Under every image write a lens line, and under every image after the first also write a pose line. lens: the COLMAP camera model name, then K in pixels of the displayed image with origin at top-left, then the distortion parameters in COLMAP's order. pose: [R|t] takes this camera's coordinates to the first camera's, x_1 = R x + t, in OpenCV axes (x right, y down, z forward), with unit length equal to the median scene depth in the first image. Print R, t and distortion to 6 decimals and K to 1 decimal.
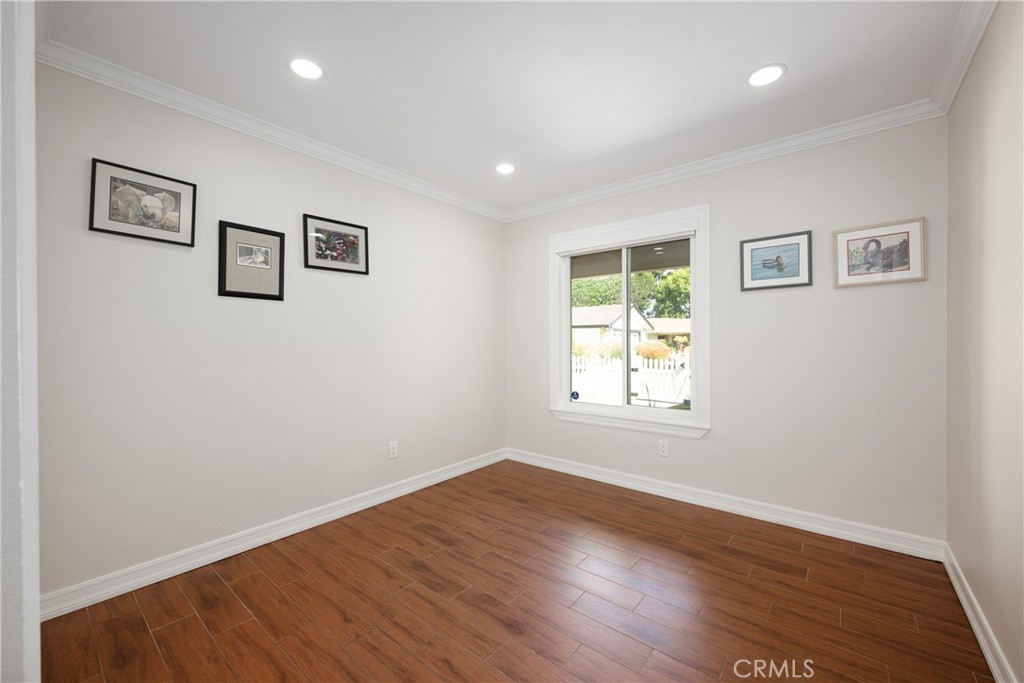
lens RADIAL K [[406.4, 0, 512.0], [0, 406.4, 341.5], [0, 0, 1]] dist [-0.000117, -0.000004]
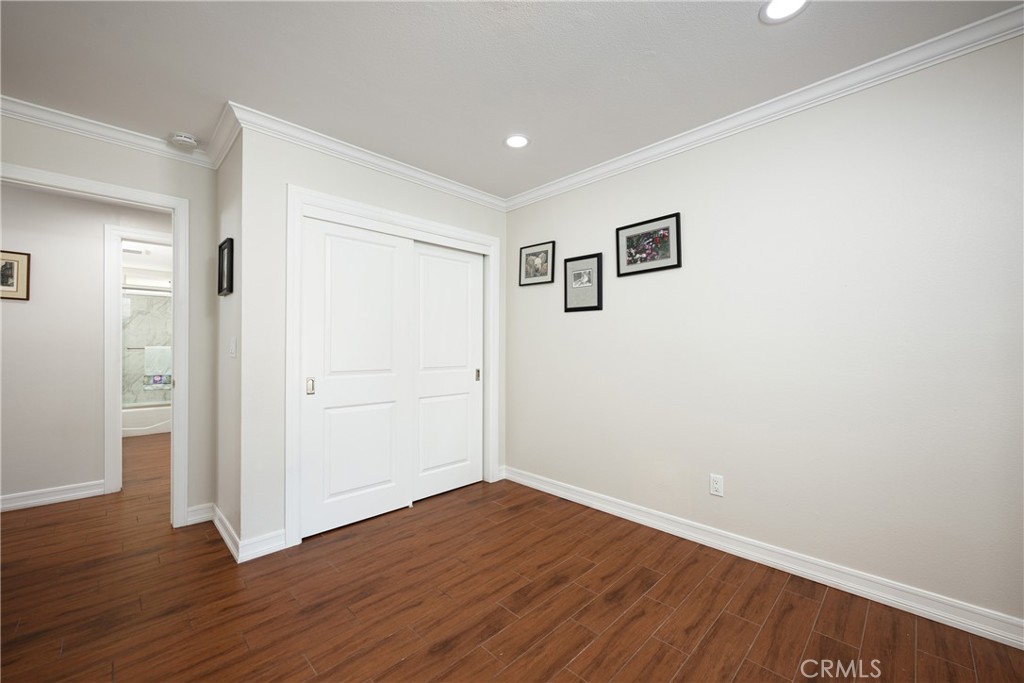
lens RADIAL K [[406.4, 0, 512.0], [0, 406.4, 341.5], [0, 0, 1]] dist [-0.000117, -0.000004]
pose [[-0.101473, -0.006890, -0.994814, 0.635781], [0.002258, 0.999972, -0.007156, -0.000338], [0.994836, -0.002972, -0.101455, 0.859168]]
